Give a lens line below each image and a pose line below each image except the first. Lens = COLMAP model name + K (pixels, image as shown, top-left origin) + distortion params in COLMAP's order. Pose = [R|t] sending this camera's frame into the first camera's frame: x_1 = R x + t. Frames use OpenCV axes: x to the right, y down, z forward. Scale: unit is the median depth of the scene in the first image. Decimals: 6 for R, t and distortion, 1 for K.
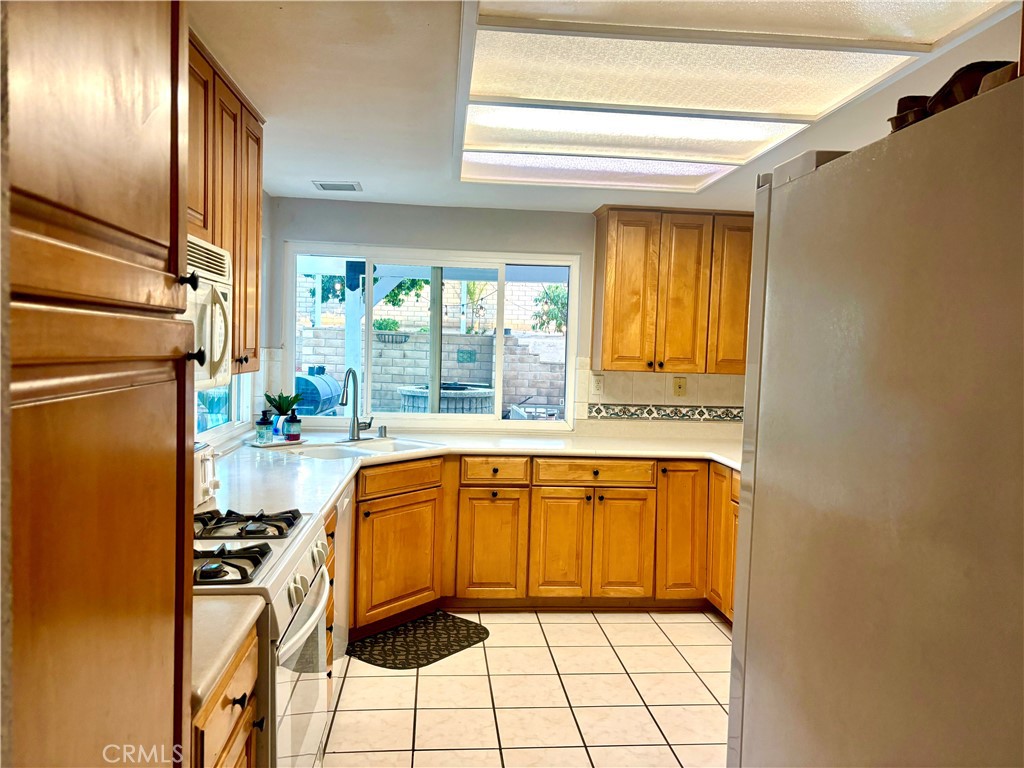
lens RADIAL K [[775.4, 0, 512.0], [0, 775.4, 384.0], [0, 0, 1]] dist [0.047847, -0.001355]
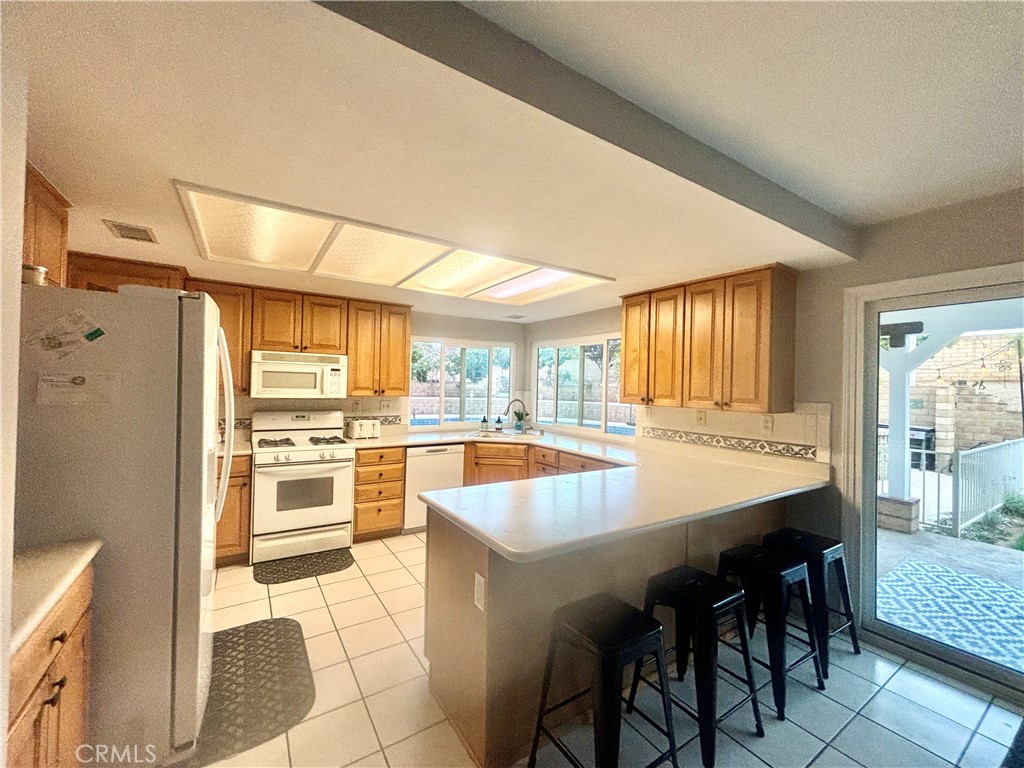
lens RADIAL K [[414.4, 0, 512.0], [0, 414.4, 384.0], [0, 0, 1]] dist [-0.000020, -0.000001]
pose [[0.460978, -0.021528, -0.887151, 0.683353], [-0.051823, 0.997347, -0.051130, -0.002537], [0.885897, 0.069544, 0.458639, 0.404613]]
